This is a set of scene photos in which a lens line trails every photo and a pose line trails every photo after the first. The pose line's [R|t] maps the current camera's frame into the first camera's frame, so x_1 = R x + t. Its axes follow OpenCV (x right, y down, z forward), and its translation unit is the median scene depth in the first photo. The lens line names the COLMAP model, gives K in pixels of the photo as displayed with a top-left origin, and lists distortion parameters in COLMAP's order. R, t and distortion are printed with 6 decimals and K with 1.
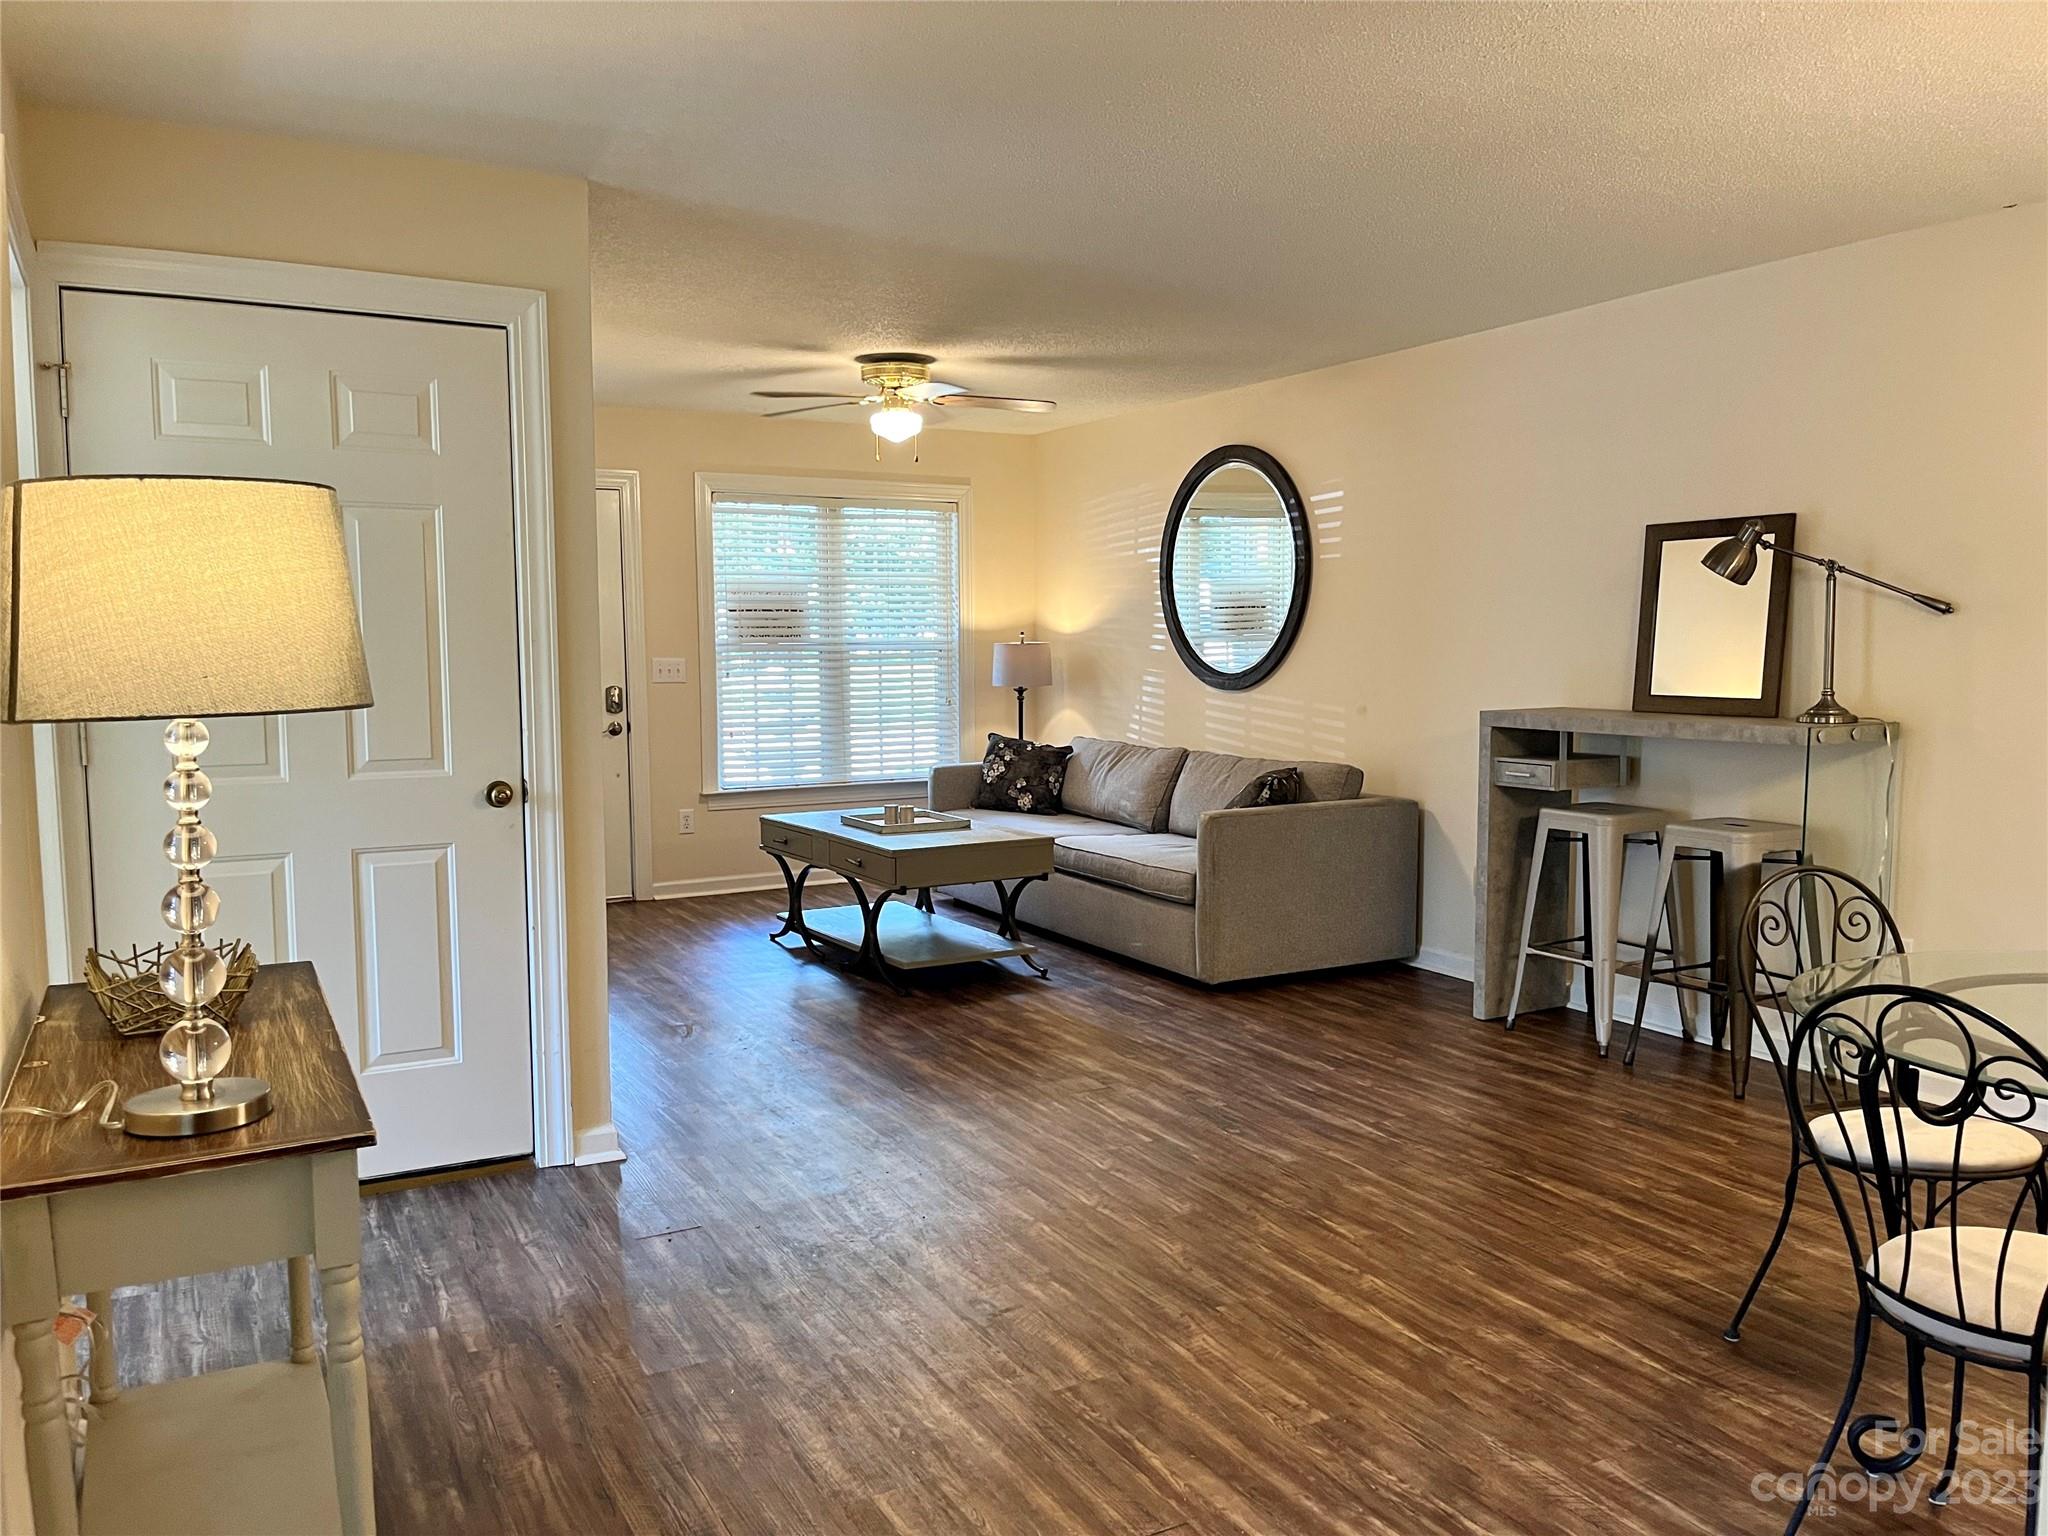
lens RADIAL K [[1542.7, 0, 1030.1], [0, 1542.7, 779.1], [0, 0, 1]] dist [0.050388, -0.060093]
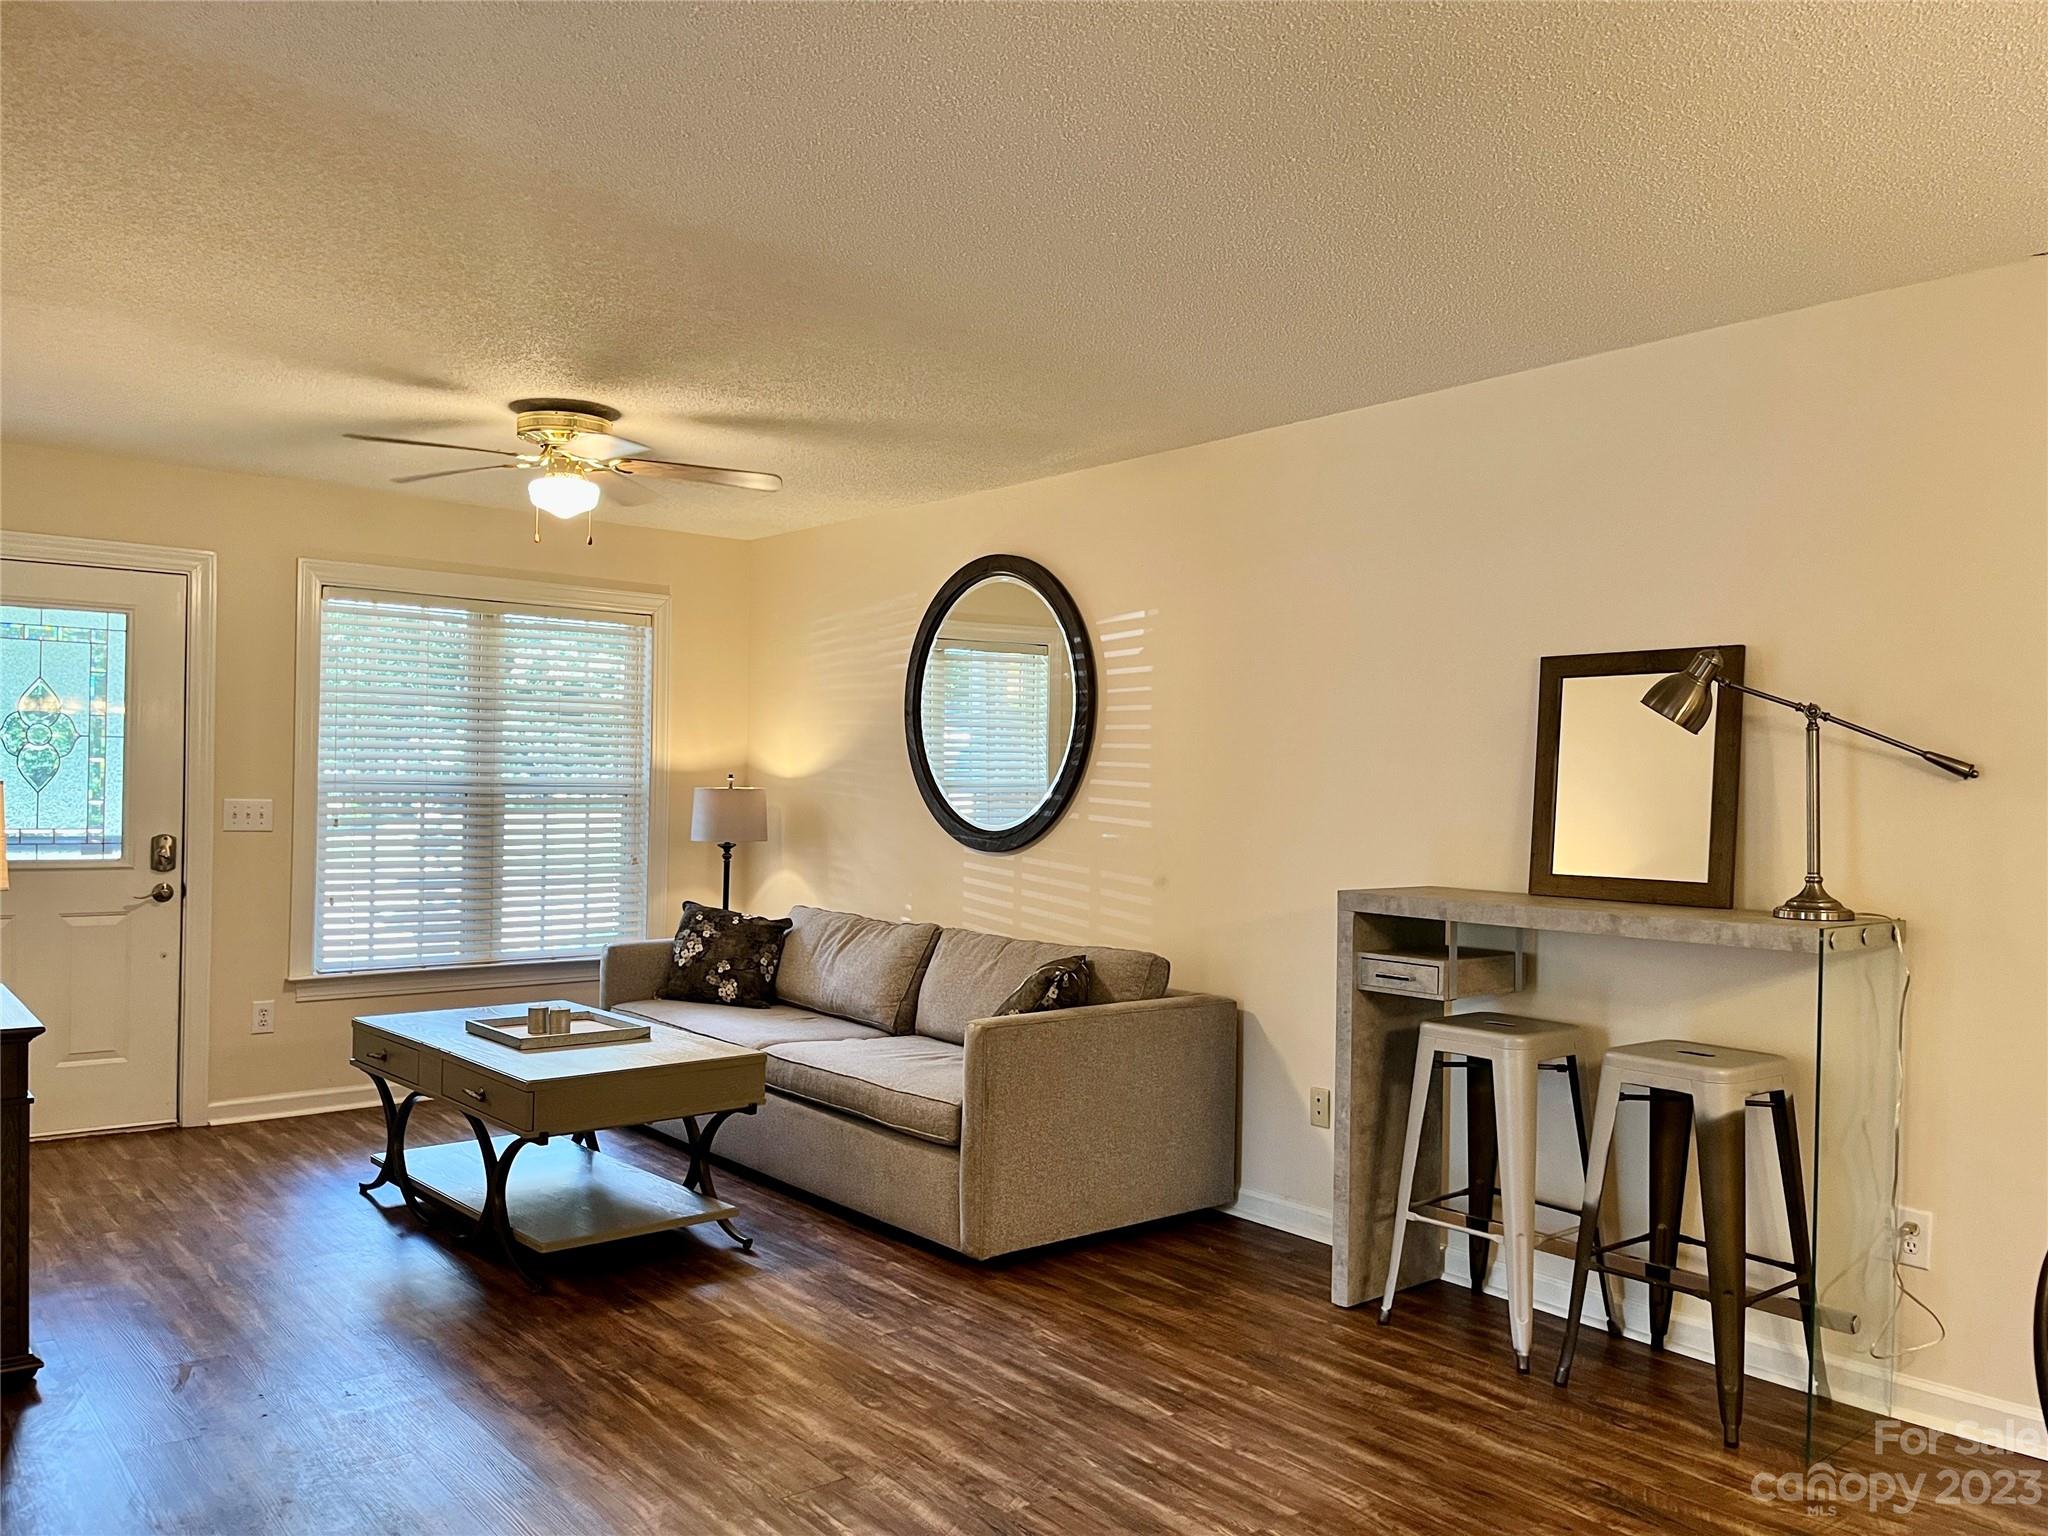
lens RADIAL K [[1542.7, 0, 1040.1], [0, 1542.7, 778.4], [0, 0, 1]] dist [0.050388, -0.060093]
pose [[0.981607, 0.023669, 0.189442, 0.000843], [-0.005184, 0.995224, -0.097482, -0.022241], [-0.190844, 0.094707, 0.977041, 0.256556]]
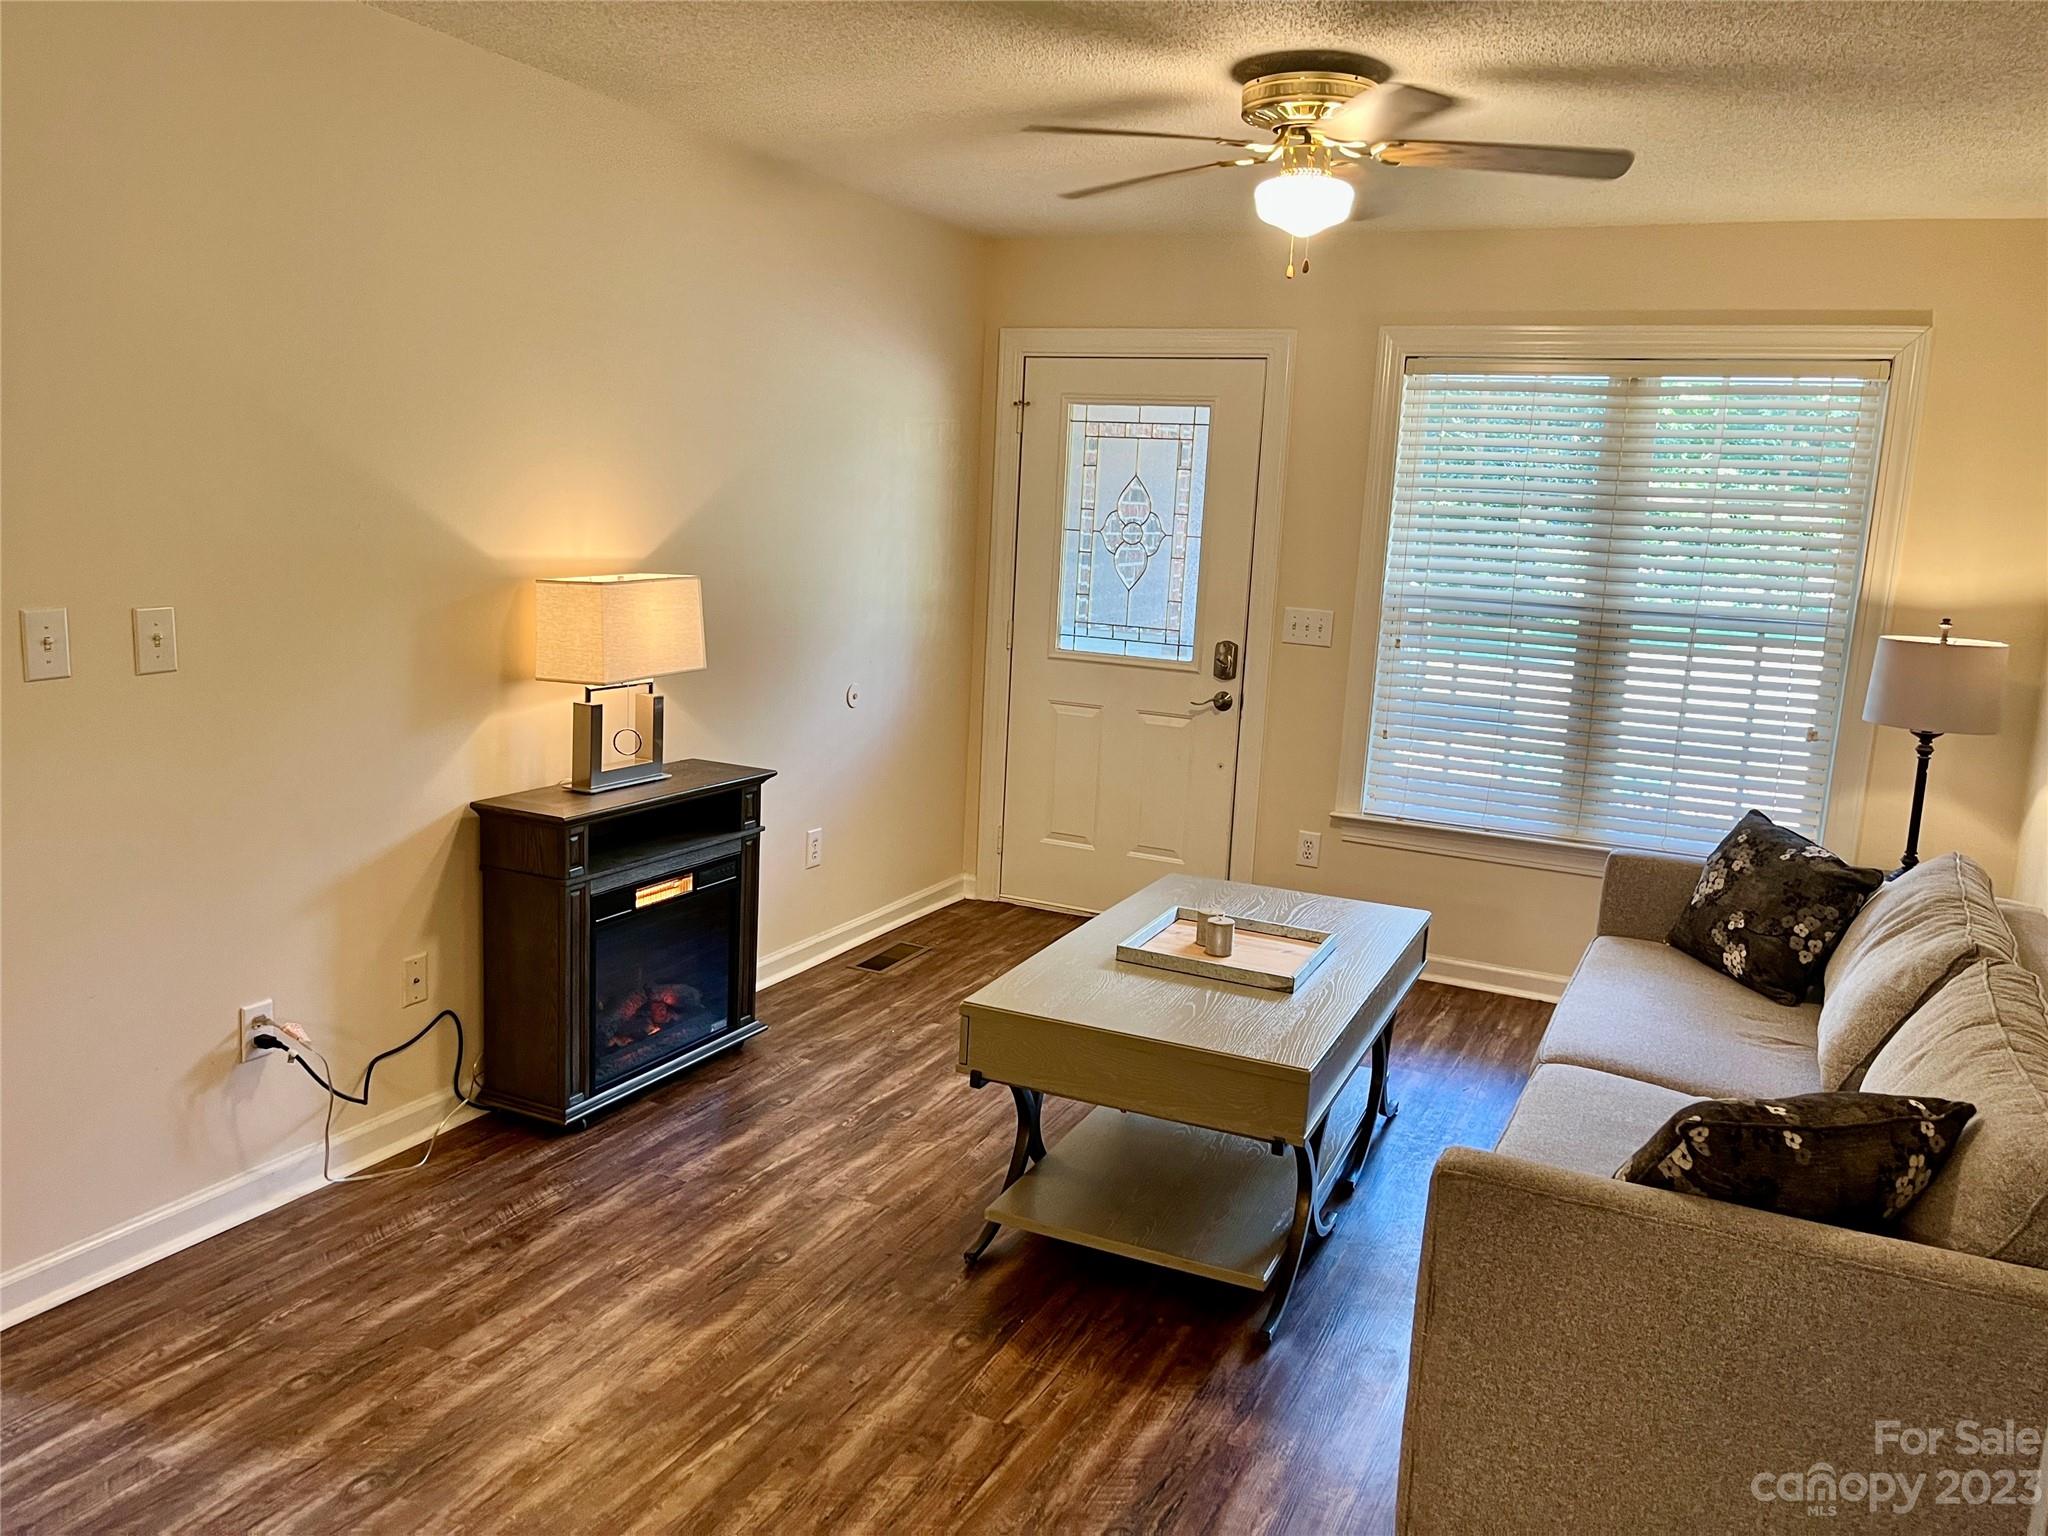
lens RADIAL K [[1542.7, 0, 1025.8], [0, 1542.7, 775.7], [0, 0, 1]] dist [0.050388, -0.060093]
pose [[0.586723, 0.178186, -0.789940, 0.332157], [-0.134121, 0.983401, 0.122208, -0.099527], [0.798604, 0.034245, 0.600882, 0.682034]]
